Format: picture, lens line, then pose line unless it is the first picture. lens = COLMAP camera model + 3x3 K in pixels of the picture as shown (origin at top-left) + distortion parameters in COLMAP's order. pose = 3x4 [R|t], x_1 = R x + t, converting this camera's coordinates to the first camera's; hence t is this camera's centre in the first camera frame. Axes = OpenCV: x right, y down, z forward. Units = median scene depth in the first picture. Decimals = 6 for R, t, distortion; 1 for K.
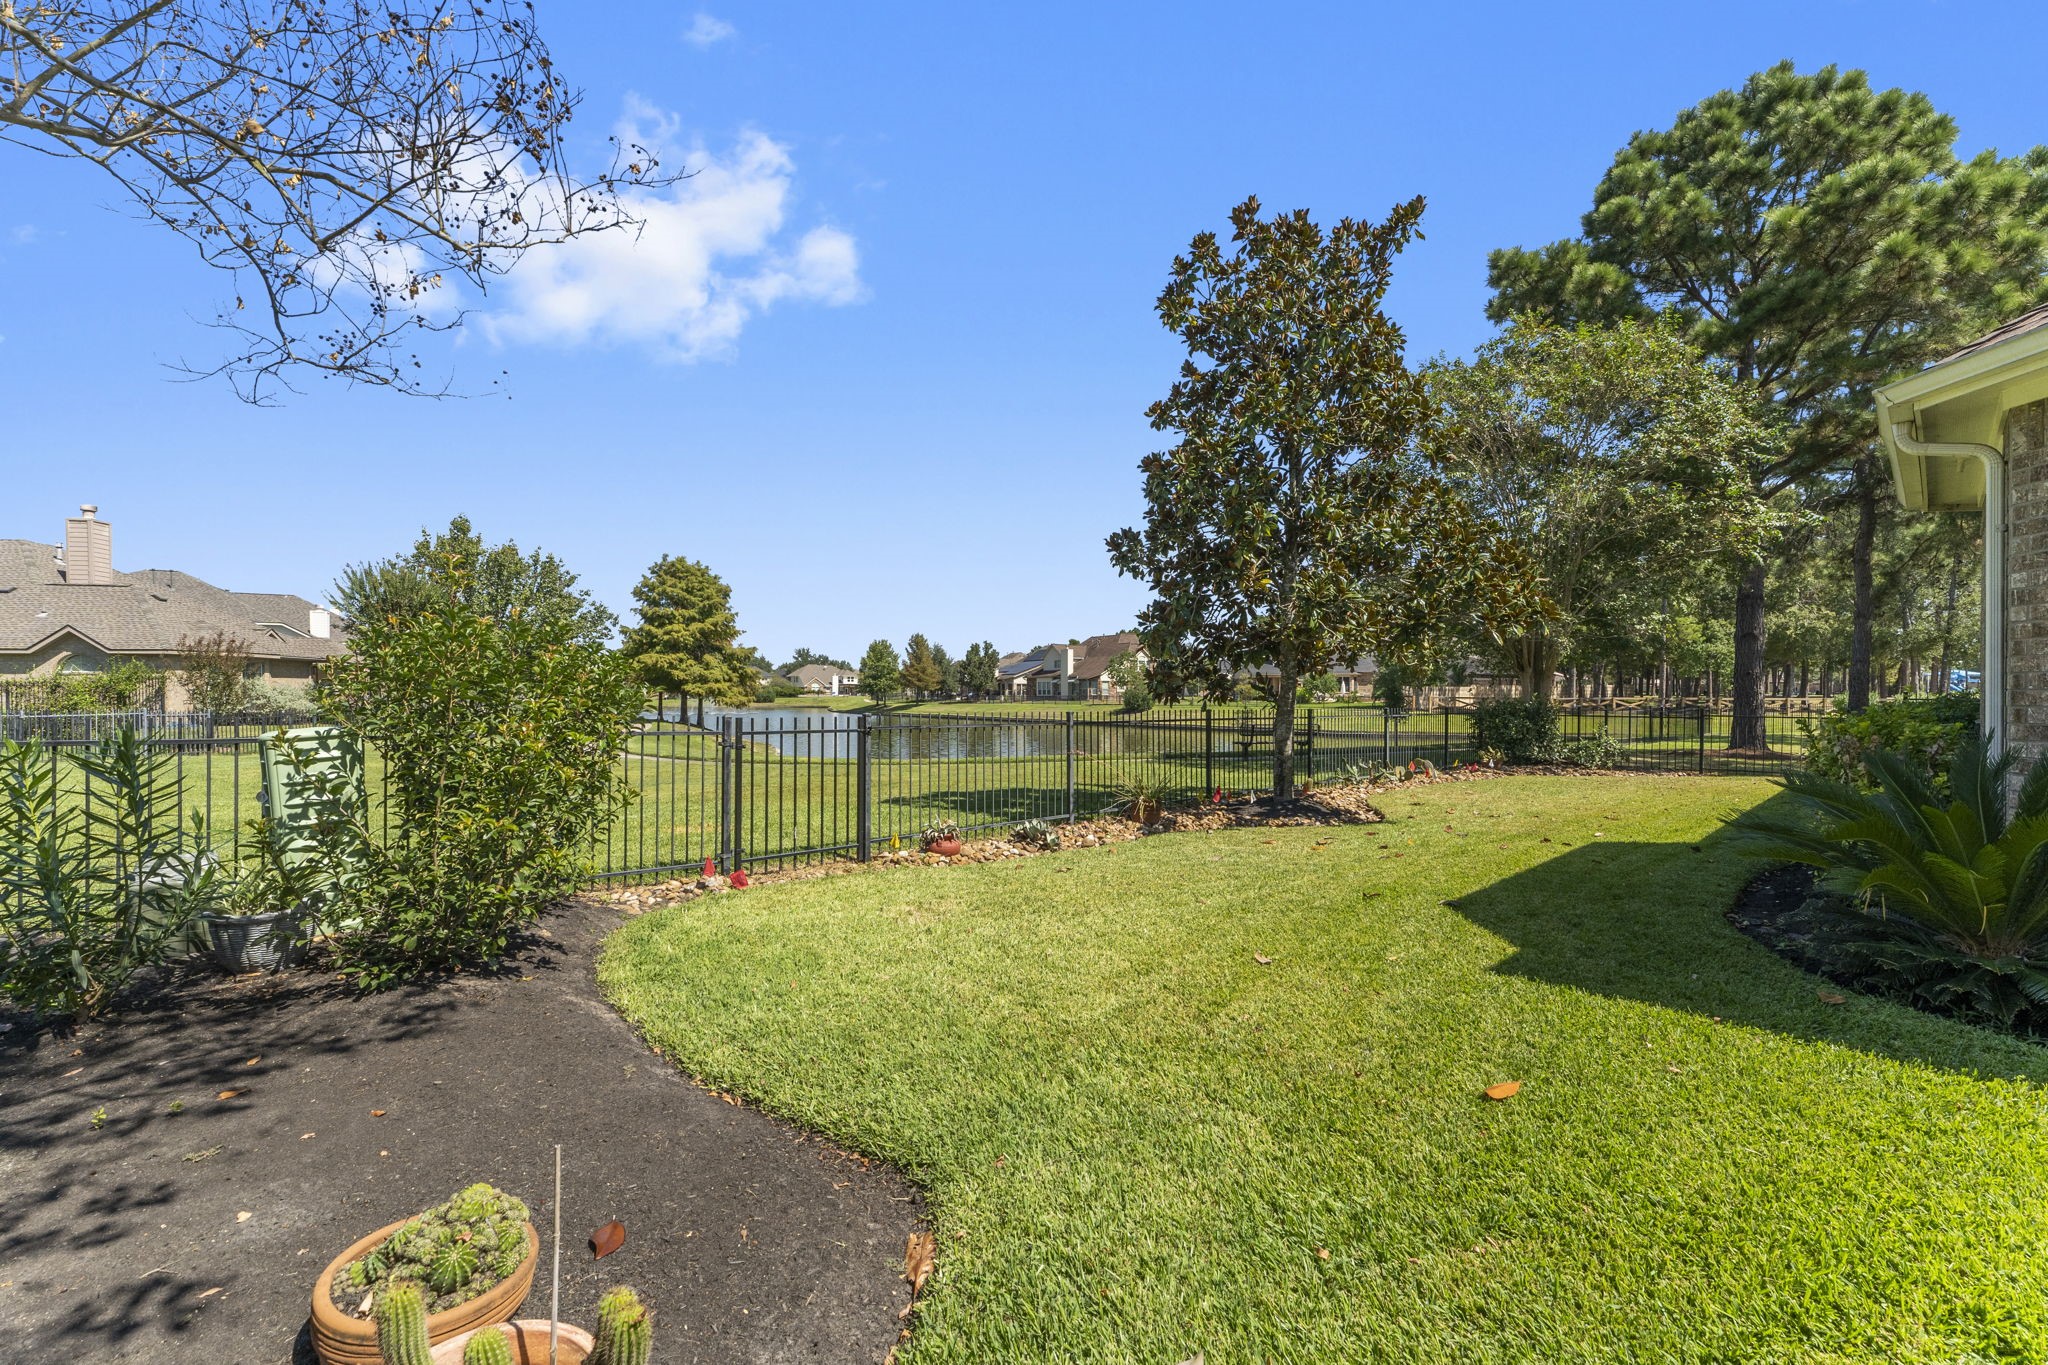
lens RADIAL K [[823.3, 0, 1030.3], [0, 823.3, 691.9], [0, 0, 1]] dist [-0.002677, 0.000083]
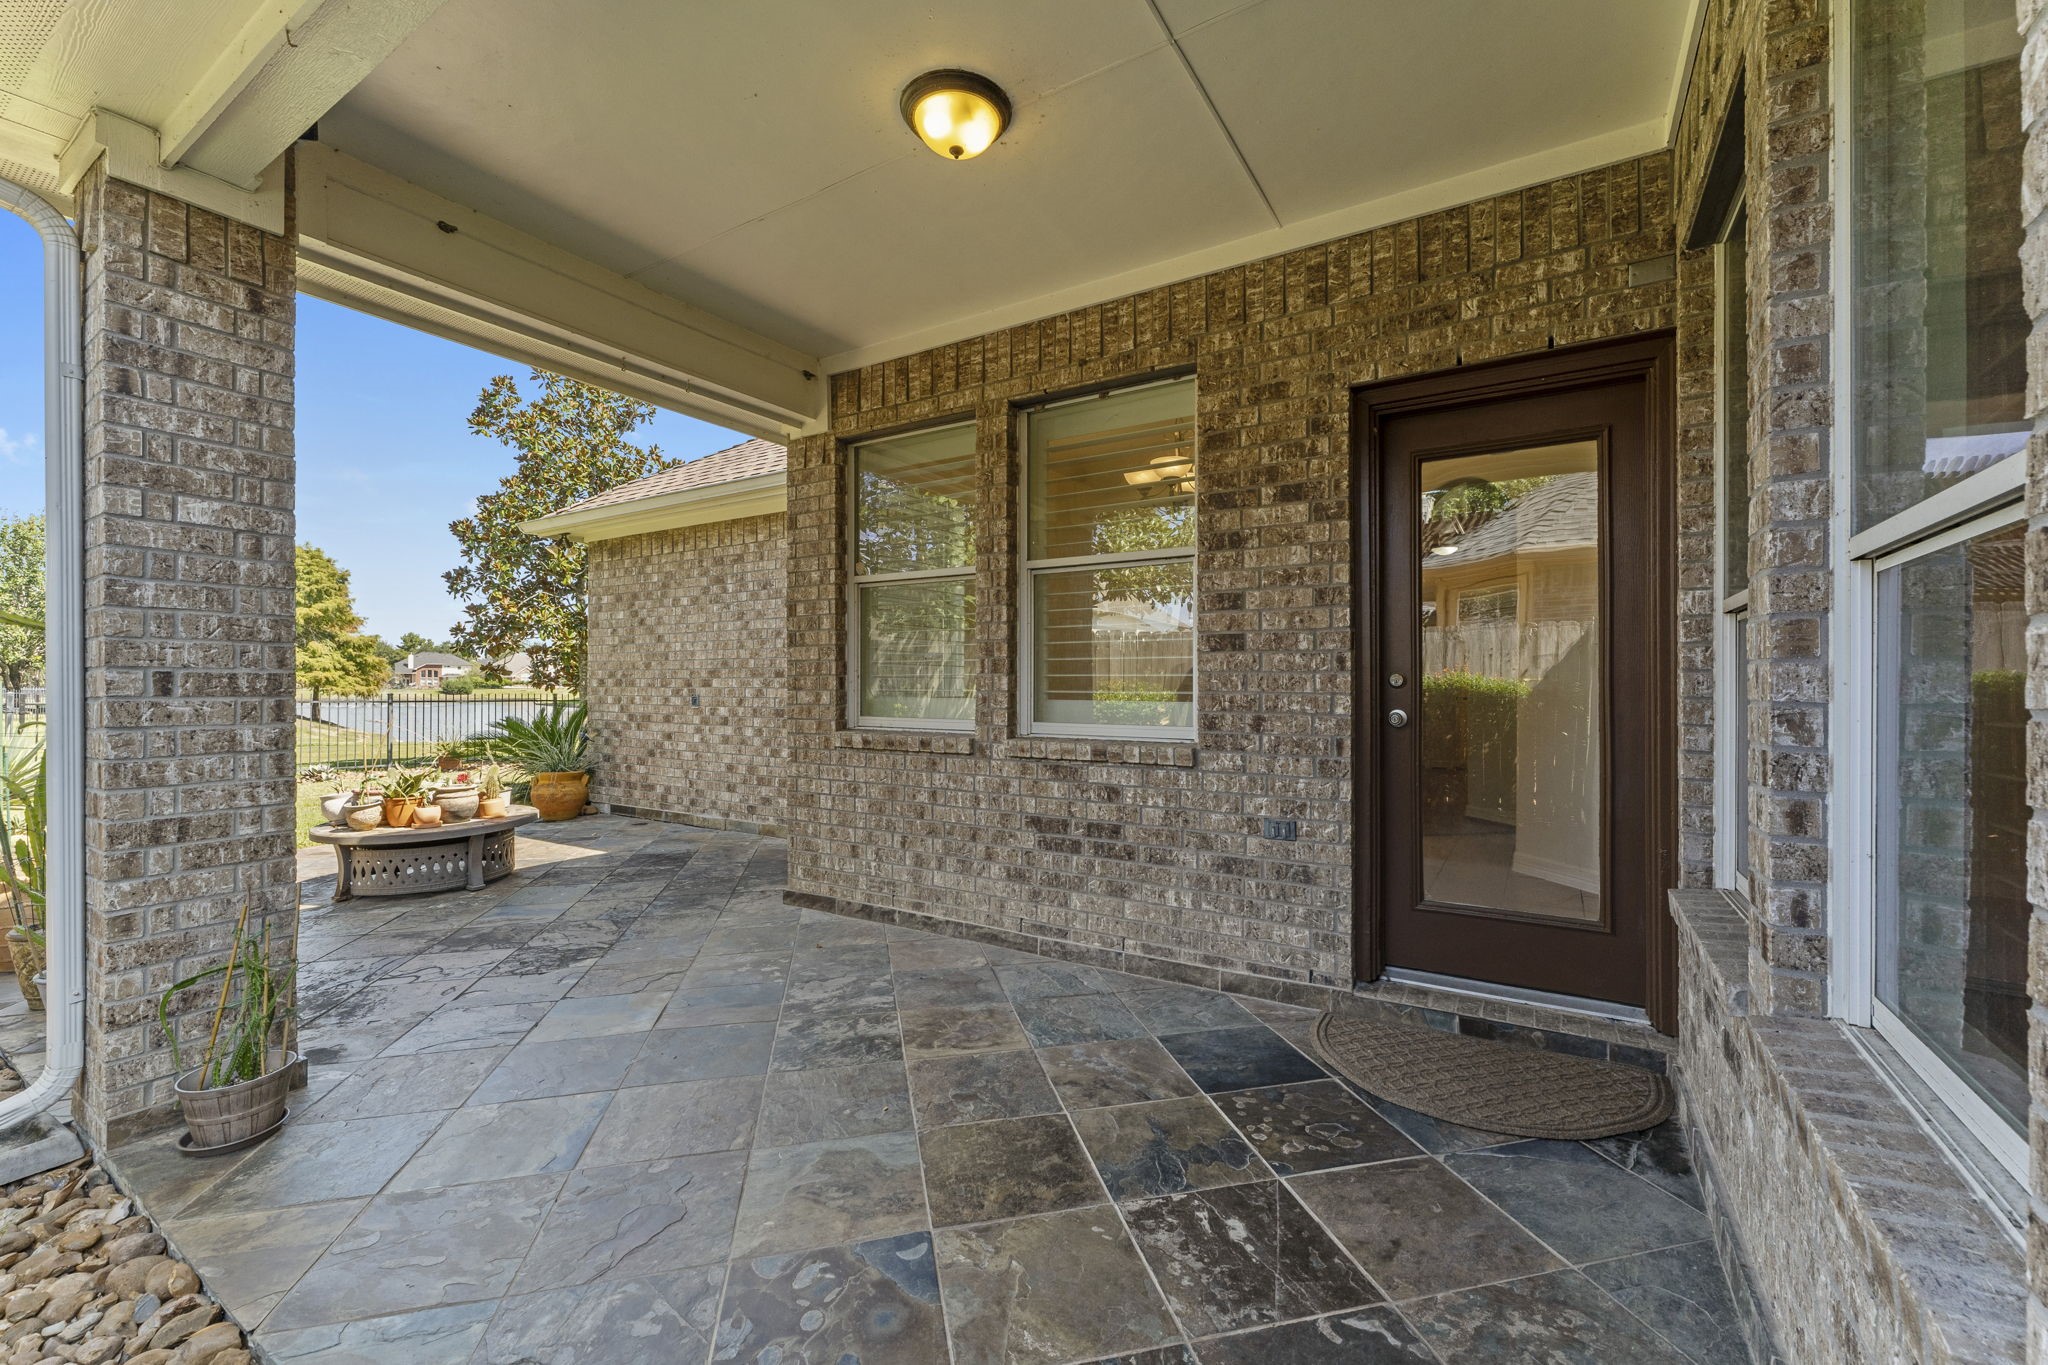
lens RADIAL K [[823.3, 0, 1030.3], [0, 823.3, 691.9], [0, 0, 1]] dist [-0.002677, 0.000083]
pose [[0.960982, -0.000278, 0.276612, 0.130289], [-0.001968, 0.999967, 0.007841, 0.003056], [-0.276605, -0.008079, 0.960950, -0.133175]]
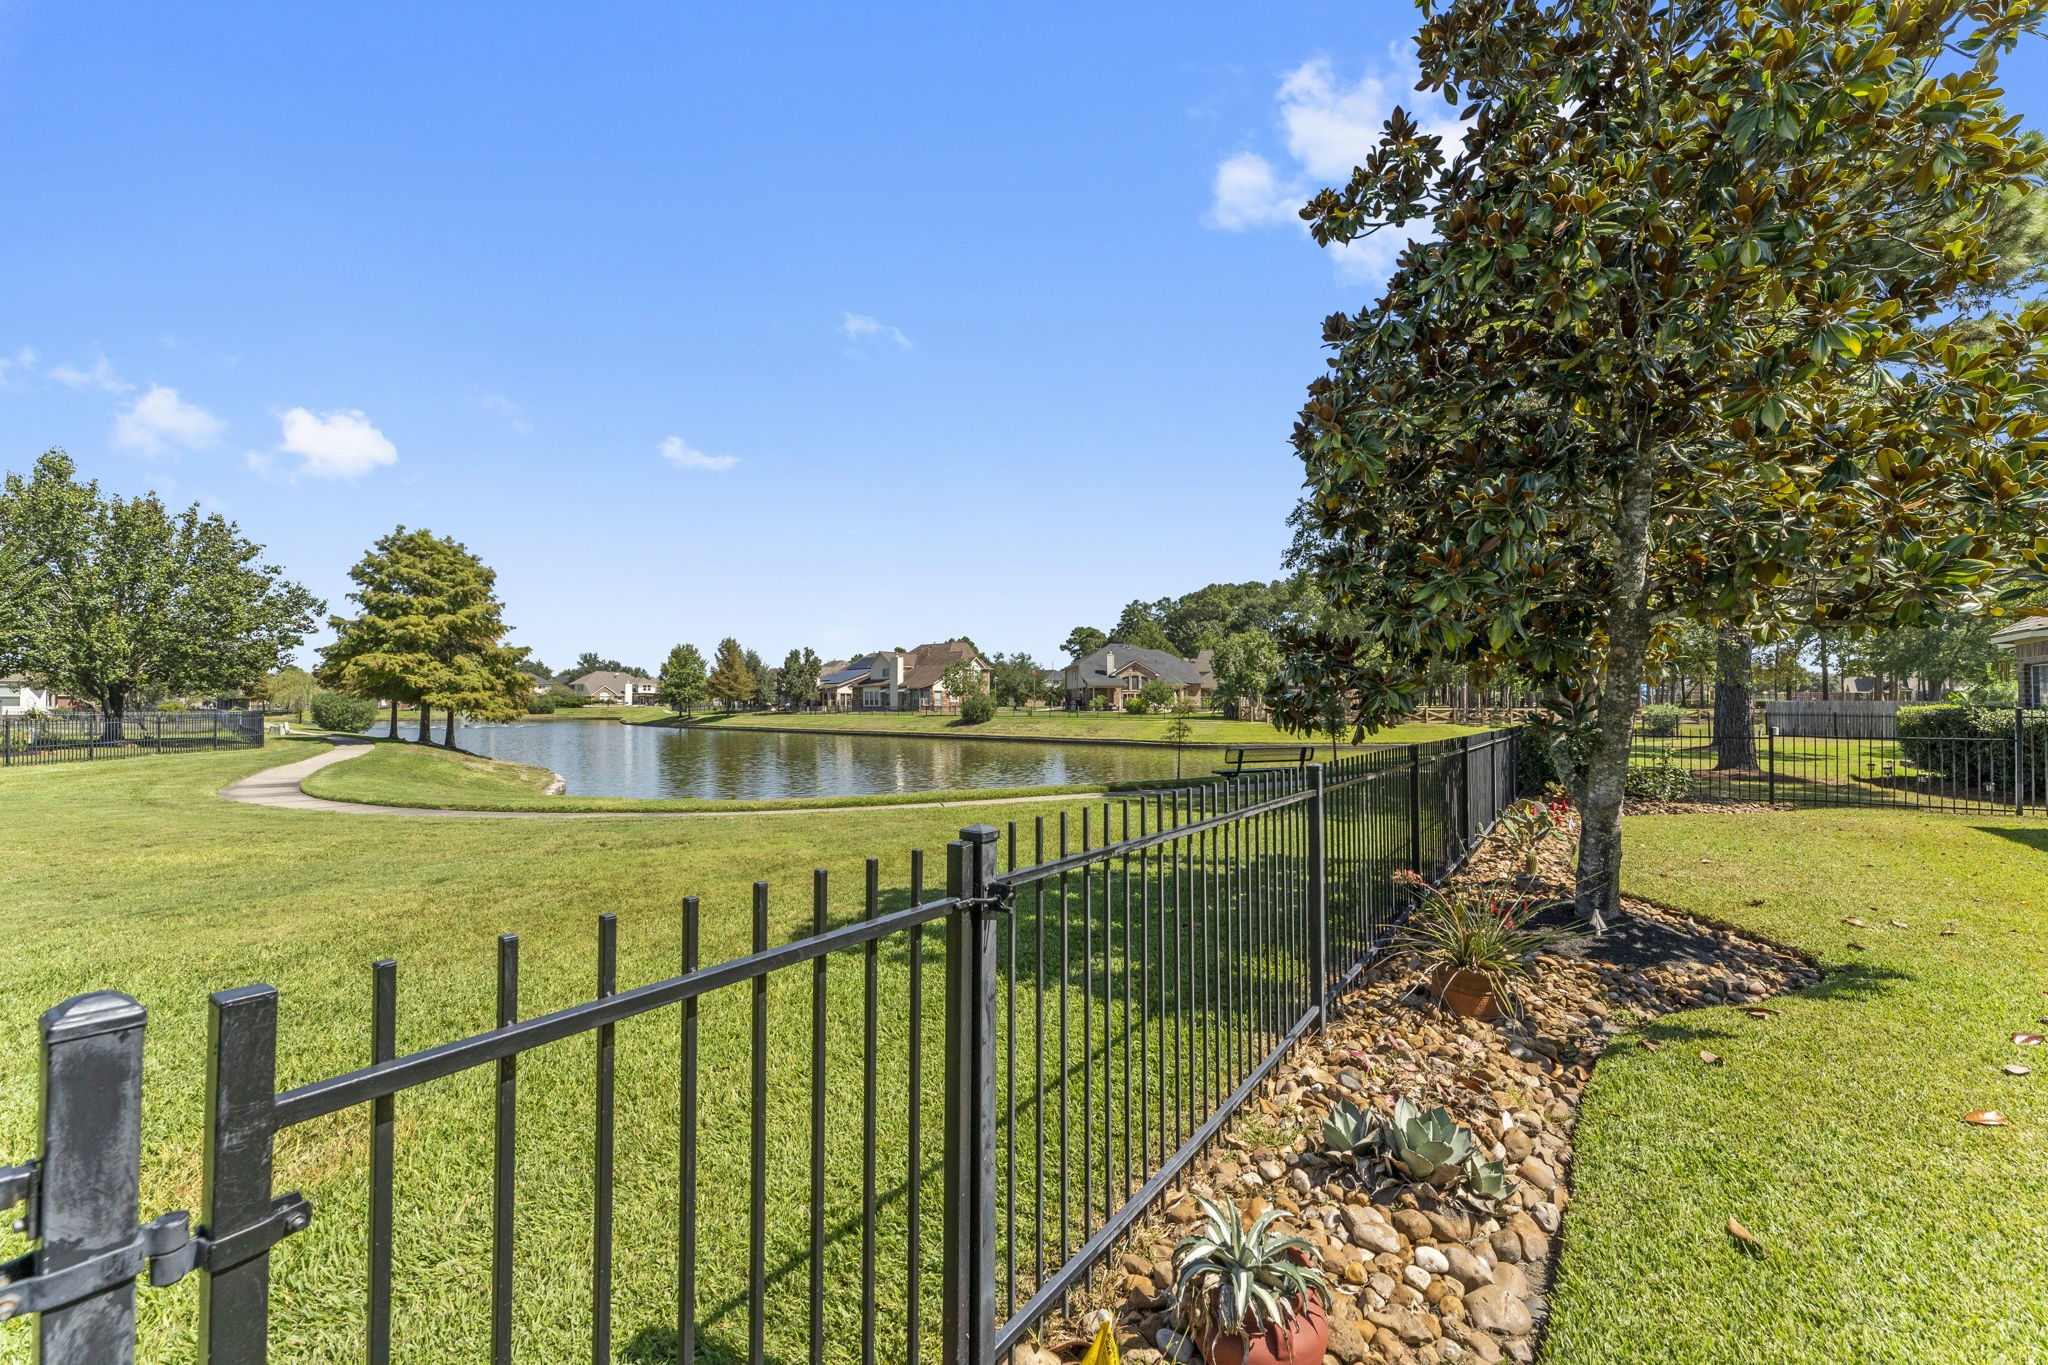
lens RADIAL K [[823.3, 0, 1030.3], [0, 823.3, 691.9], [0, 0, 1]] dist [-0.002677, 0.000083]
pose [[0.975160, 0.003141, 0.221478, -0.034539], [-0.000505, 0.999928, -0.011961, -0.001644], [-0.221500, 0.011552, 0.975092, 0.110505]]
